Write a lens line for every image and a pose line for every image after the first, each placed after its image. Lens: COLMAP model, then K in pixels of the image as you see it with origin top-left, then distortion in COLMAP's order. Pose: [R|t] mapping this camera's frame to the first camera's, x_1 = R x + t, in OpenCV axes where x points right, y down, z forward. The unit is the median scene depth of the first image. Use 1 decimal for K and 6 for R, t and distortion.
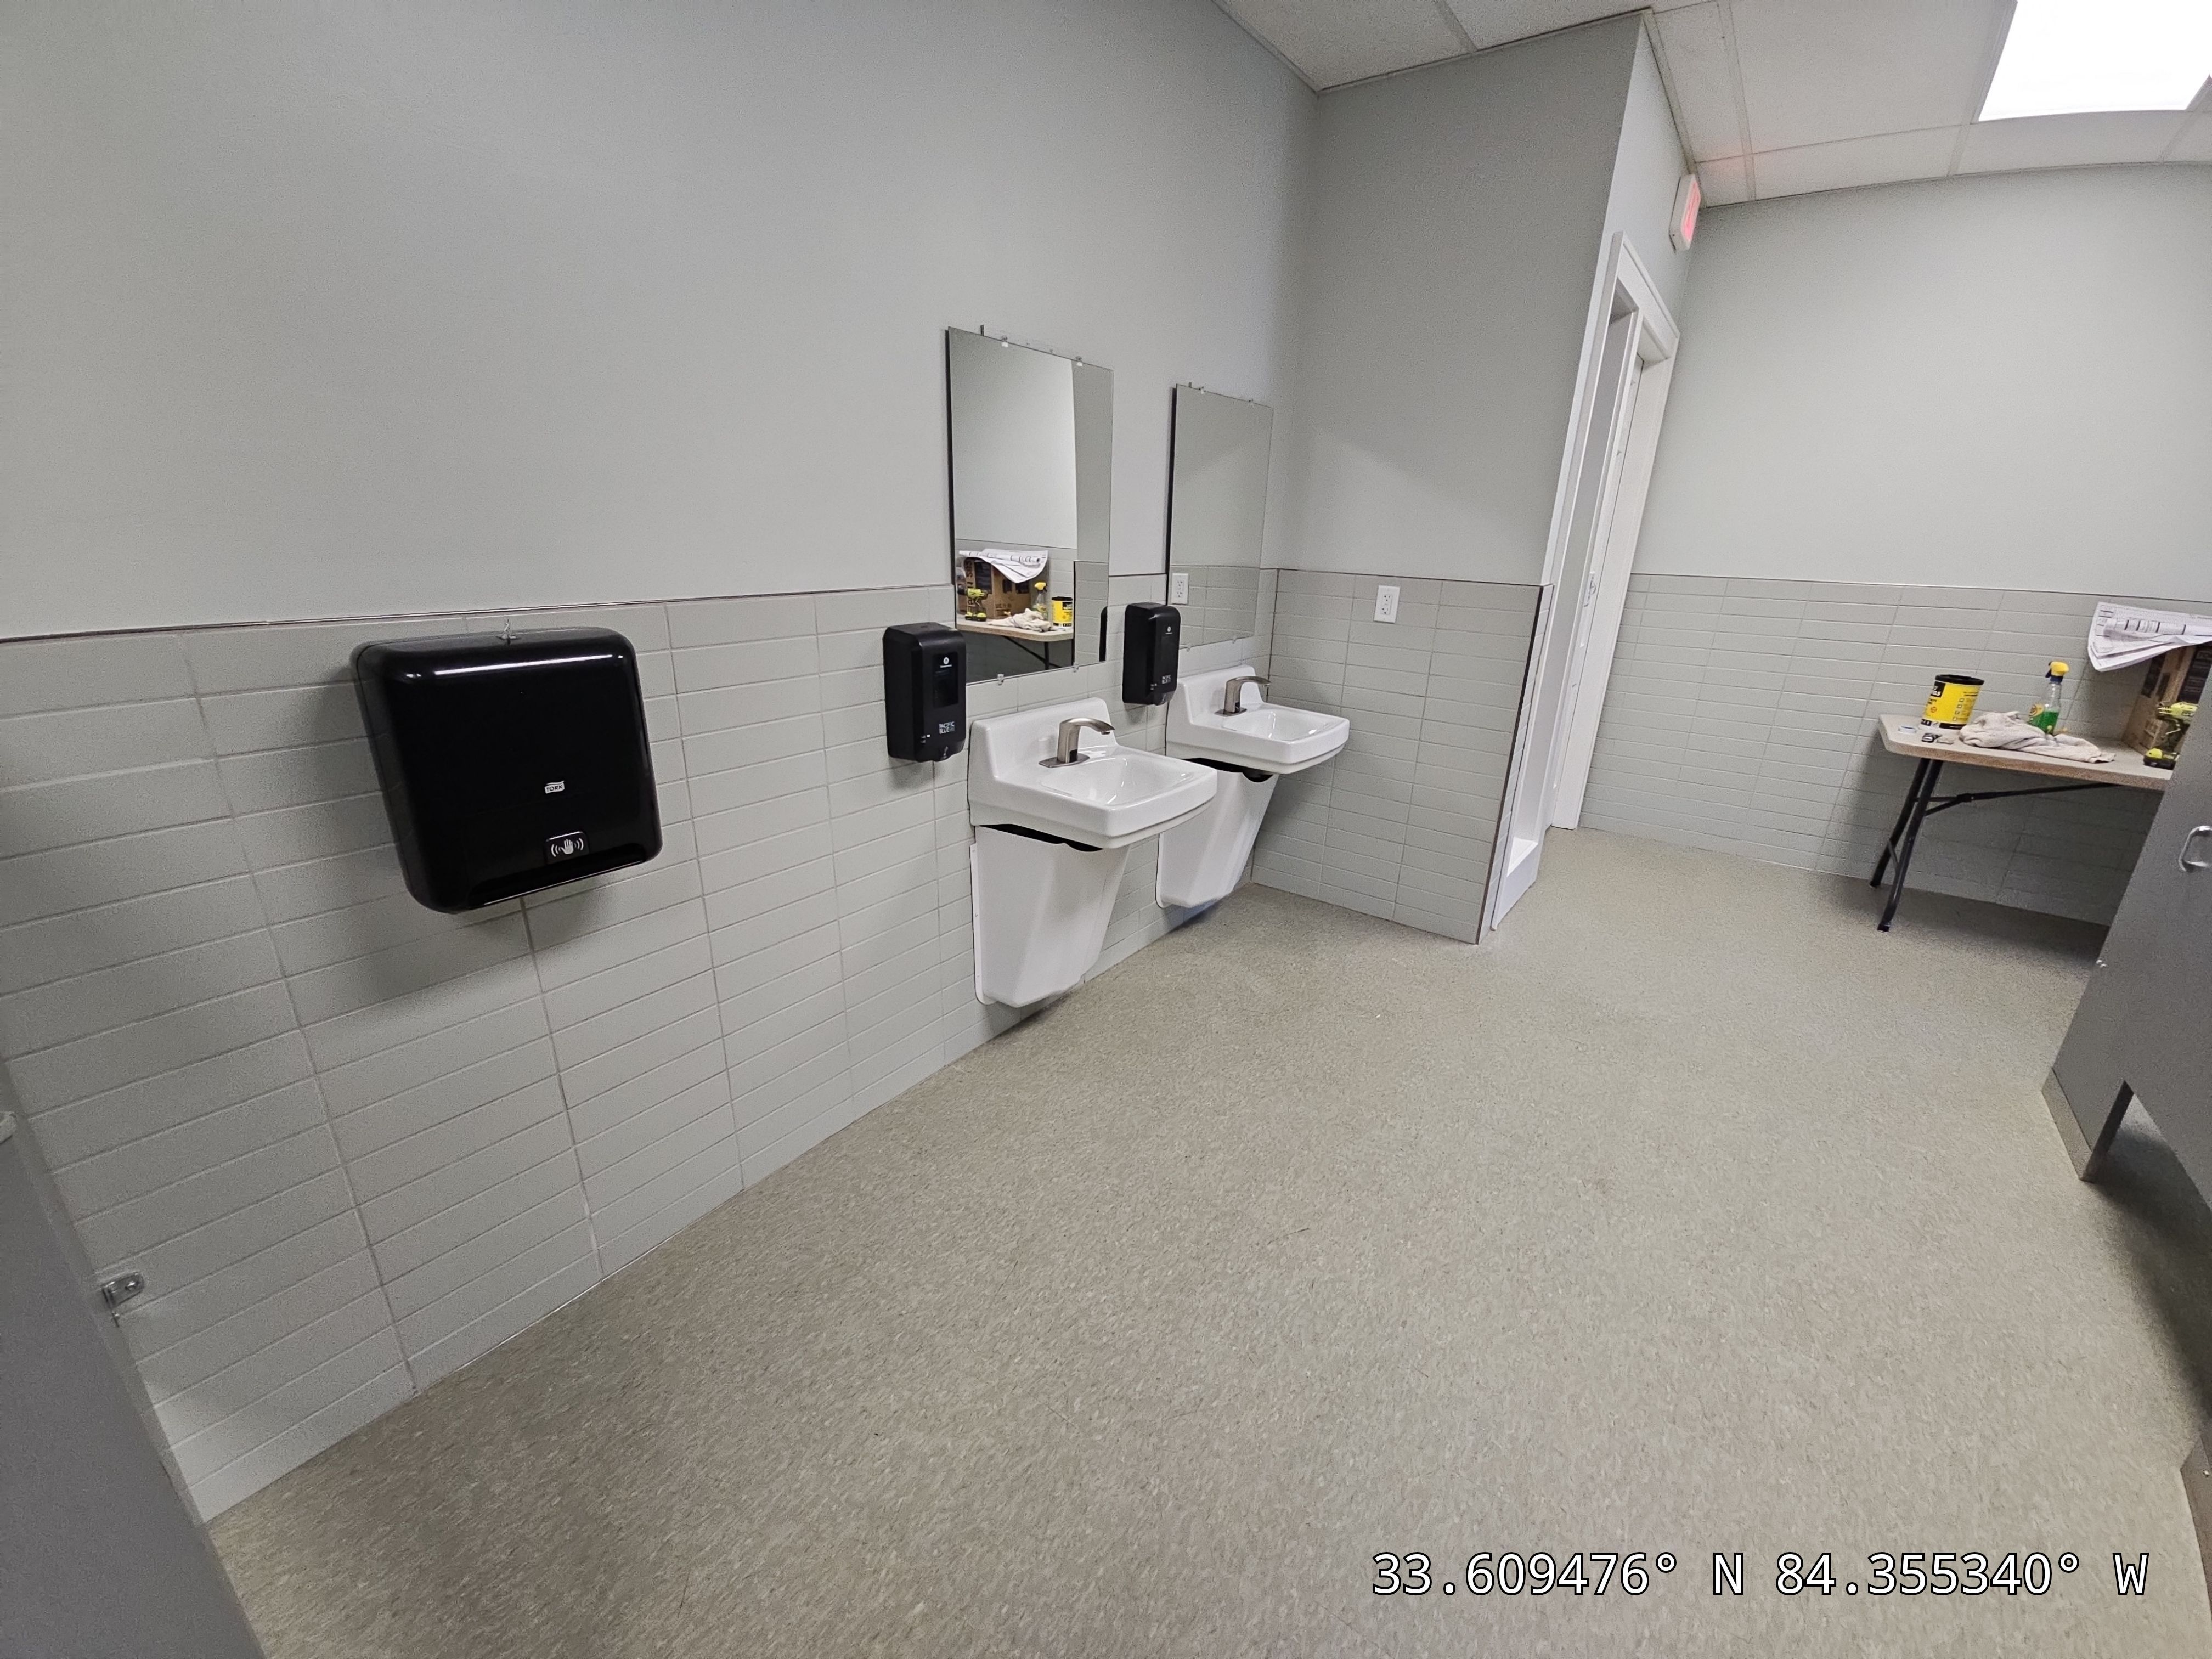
lens RADIAL K [[897.8, 0, 1106.0], [0, 897.8, 840.0], [0, 0, 1]] dist [-0.001157, -0.000161]
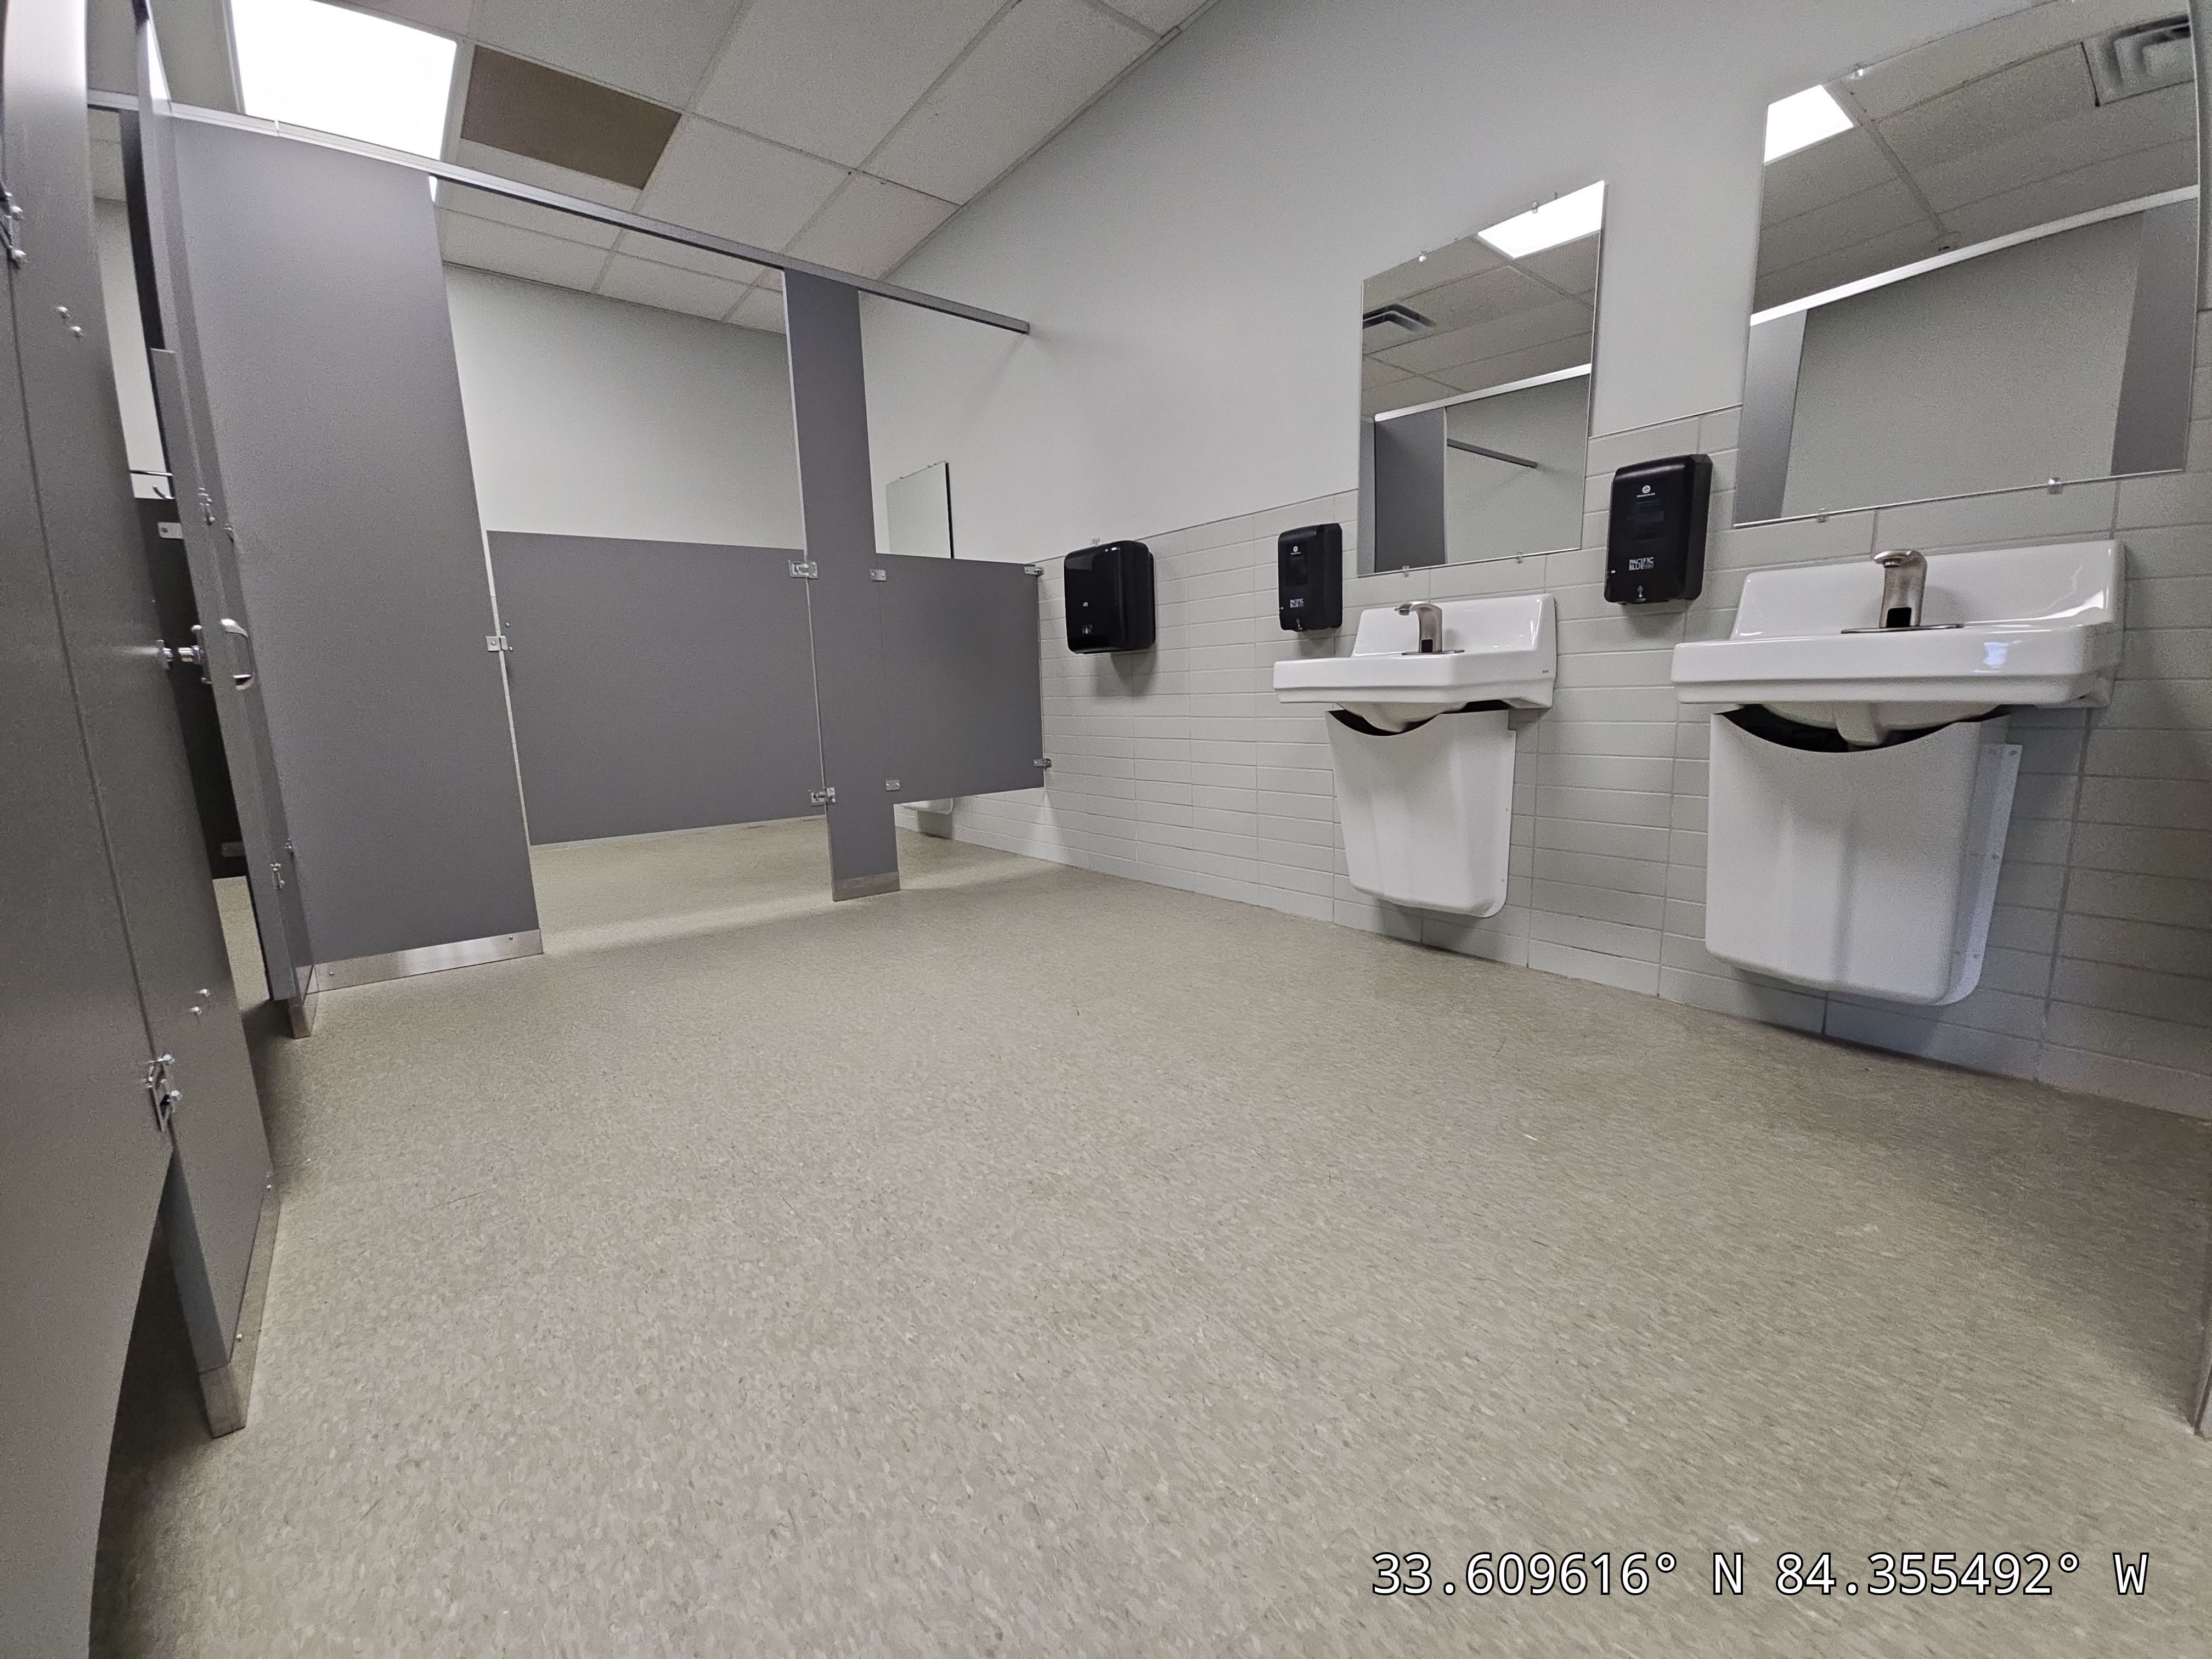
lens RADIAL K [[897.8, 0, 1106.0], [0, 897.8, 840.0], [0, 0, 1]] dist [-0.001157, -0.000161]
pose [[-0.252124, 0.150499, -0.955920, 1.255659], [-0.299423, 0.927223, 0.224954, -0.019652], [0.920206, 0.342940, -0.188712, 1.190858]]
